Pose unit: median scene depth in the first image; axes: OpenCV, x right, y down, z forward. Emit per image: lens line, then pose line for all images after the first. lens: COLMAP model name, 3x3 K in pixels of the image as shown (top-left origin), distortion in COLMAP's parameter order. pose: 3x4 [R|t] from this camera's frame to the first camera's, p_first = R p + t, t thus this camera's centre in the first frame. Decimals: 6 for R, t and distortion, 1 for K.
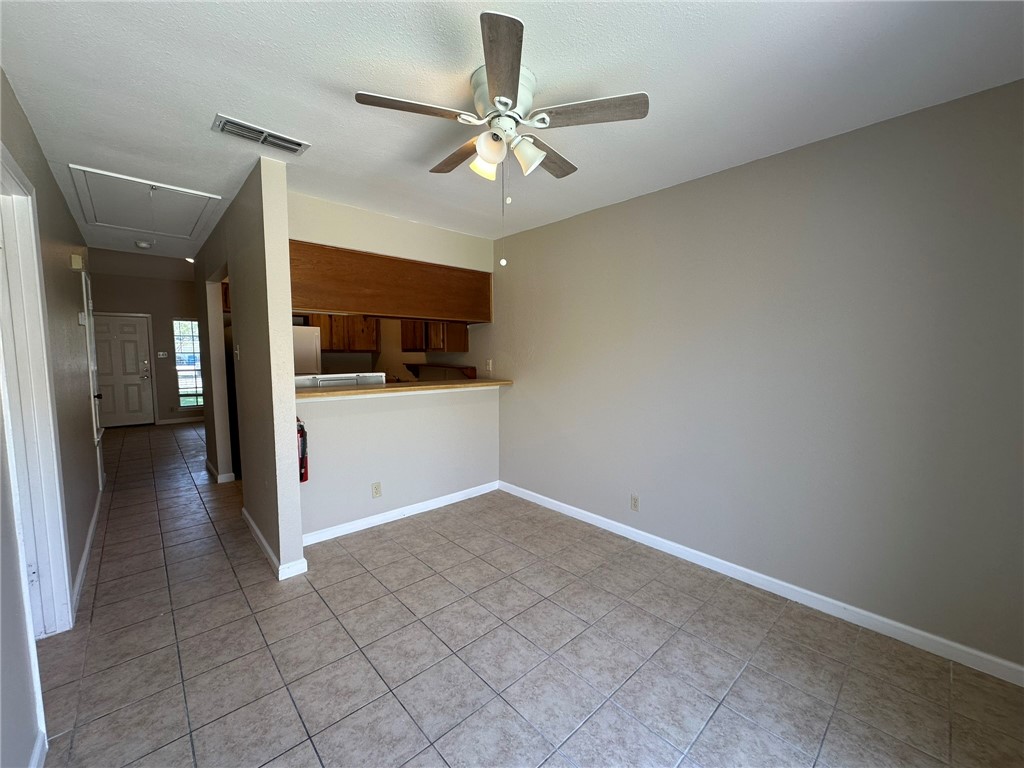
lens RADIAL K [[408.7, 0, 514.1], [0, 408.7, 382.7], [0, 0, 1]] dist [-0.005283, 0.001466]
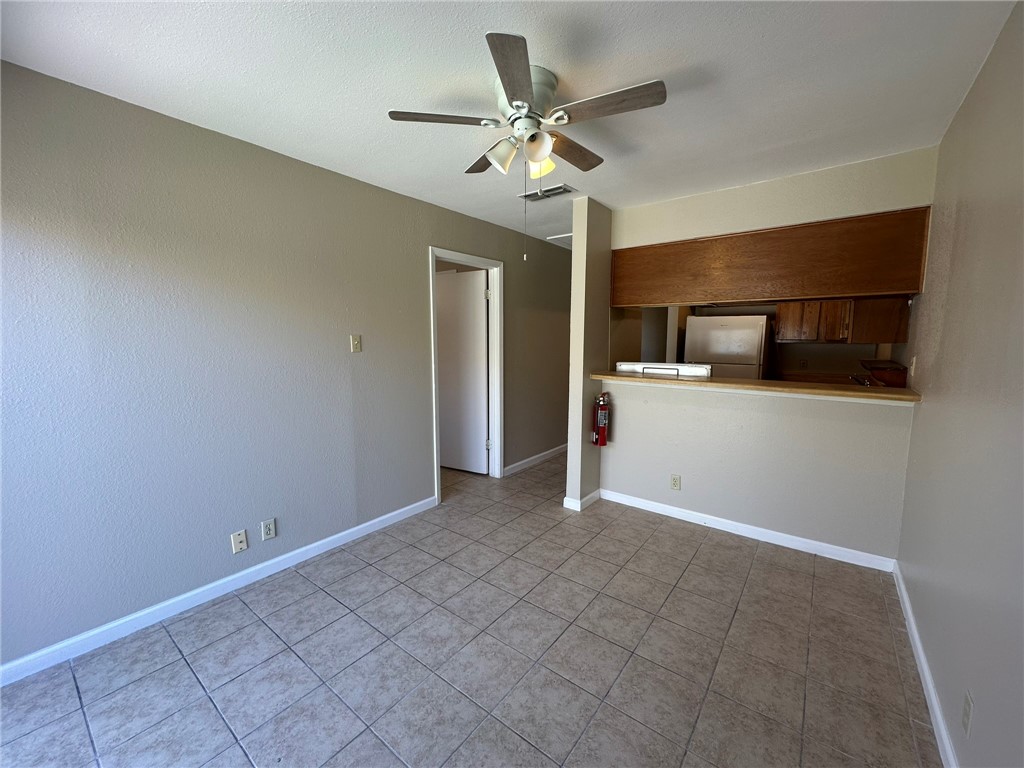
lens RADIAL K [[408.7, 0, 513.7], [0, 408.7, 387.3], [0, 0, 1]] dist [-0.005283, 0.001466]
pose [[0.165329, 0.110985, -0.979974, 0.905816], [-0.077800, 0.992019, 0.099224, -0.057806], [0.983165, 0.059838, 0.172644, 0.711691]]
